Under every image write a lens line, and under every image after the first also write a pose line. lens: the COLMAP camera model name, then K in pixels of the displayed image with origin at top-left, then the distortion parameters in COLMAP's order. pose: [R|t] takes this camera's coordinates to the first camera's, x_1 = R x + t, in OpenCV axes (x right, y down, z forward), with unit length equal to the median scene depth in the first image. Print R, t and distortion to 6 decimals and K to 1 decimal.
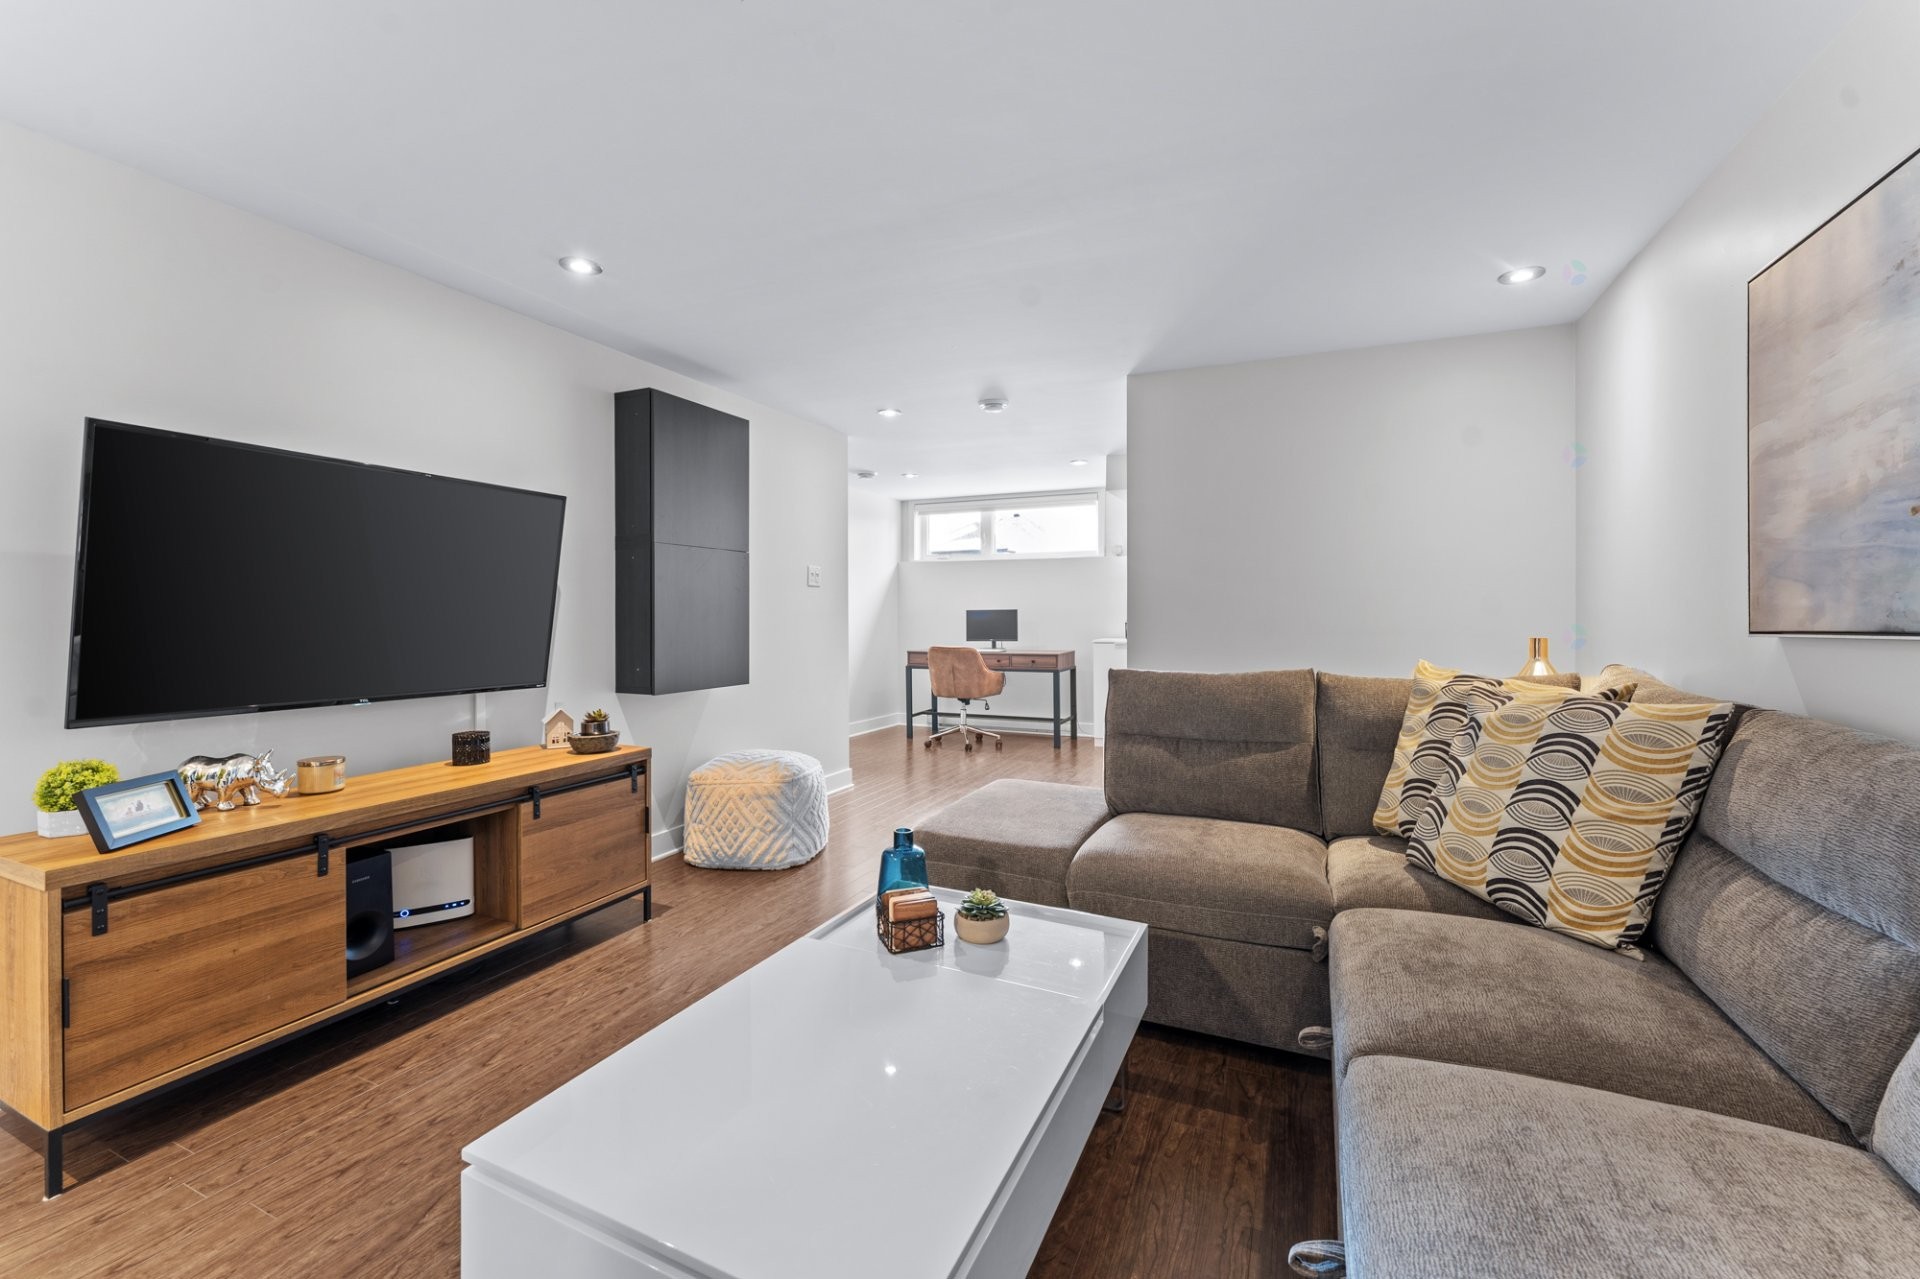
lens RADIAL K [[778.7, 0, 952.7], [0, 778.7, 620.6], [0, 0, 1]] dist [0.002317, -0.000922]
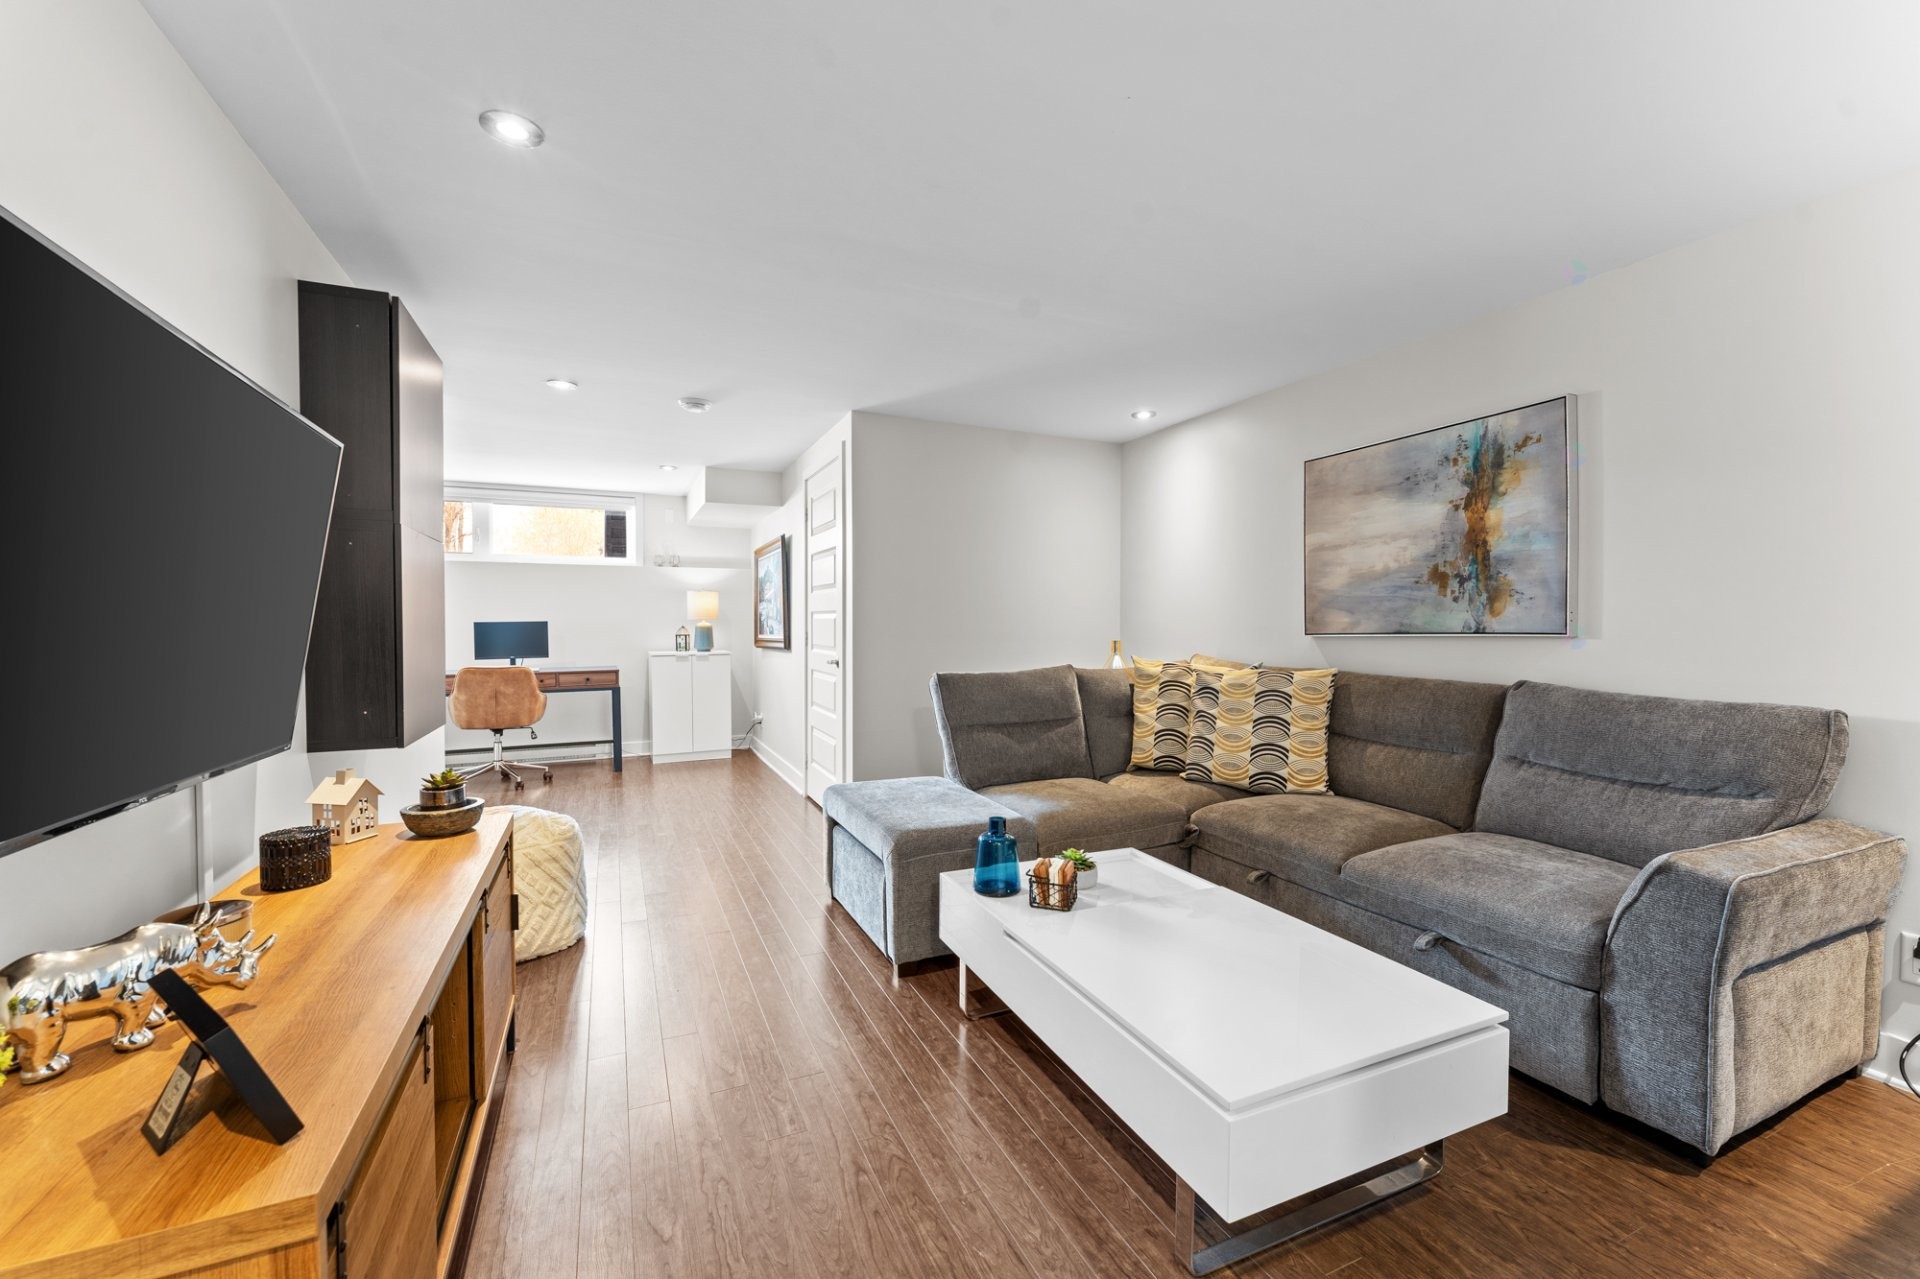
lens RADIAL K [[778.7, 0, 954.7], [0, 778.7, 639.4], [0, 0, 1]] dist [0.002317, -0.000922]
pose [[0.656496, -0.016556, 0.754147, -0.754740], [0.008999, 0.999860, 0.014116, -0.005702], [-0.754275, -0.002481, 0.656553, 0.240163]]
